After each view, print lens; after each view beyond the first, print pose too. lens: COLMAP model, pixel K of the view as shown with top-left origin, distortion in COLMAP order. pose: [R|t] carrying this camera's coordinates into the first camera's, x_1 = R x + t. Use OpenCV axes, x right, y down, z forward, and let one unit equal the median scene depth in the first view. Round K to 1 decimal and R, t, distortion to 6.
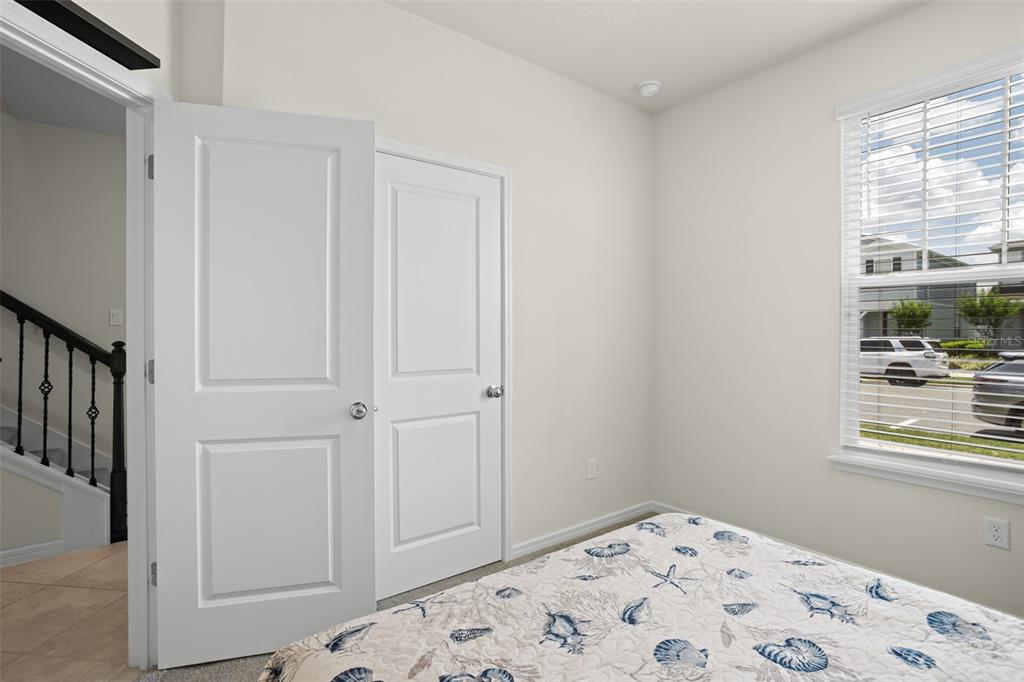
lens RADIAL K [[501.7, 0, 511.9], [0, 501.7, 333.4], [0, 0, 1]] dist [-0.033910, 0.008501]
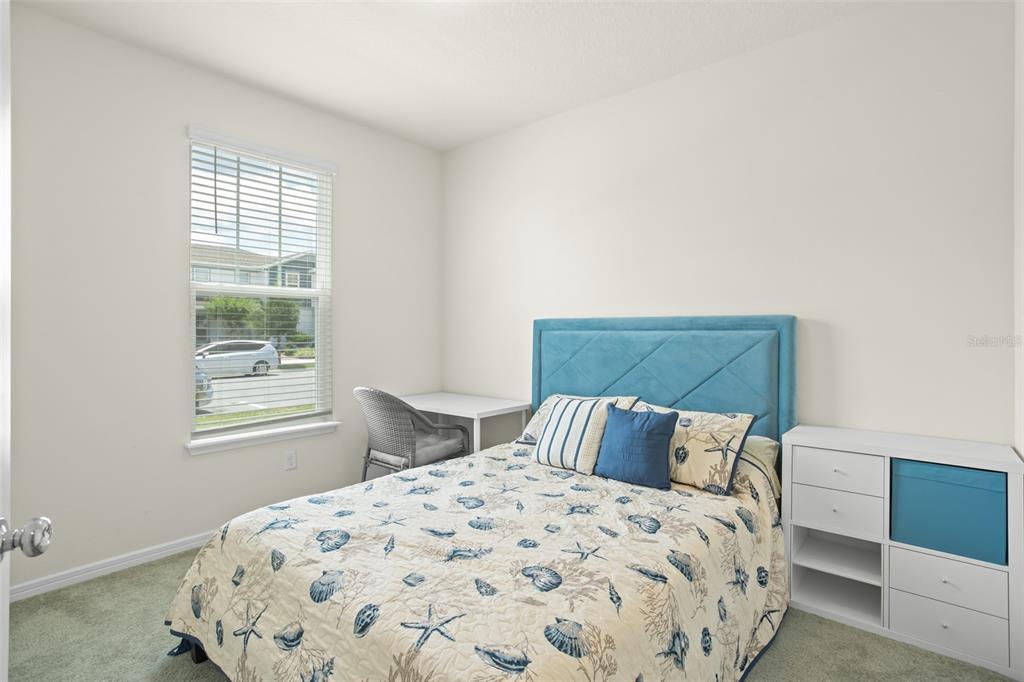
lens RADIAL K [[501.7, 0, 508.5], [0, 501.7, 334.2], [0, 0, 1]] dist [-0.033910, 0.008501]
pose [[-0.196917, -0.006816, 0.980397, -1.055354], [0.007710, 0.999934, 0.008500, 0.002334], [-0.980390, 0.009232, -0.196851, 1.000319]]
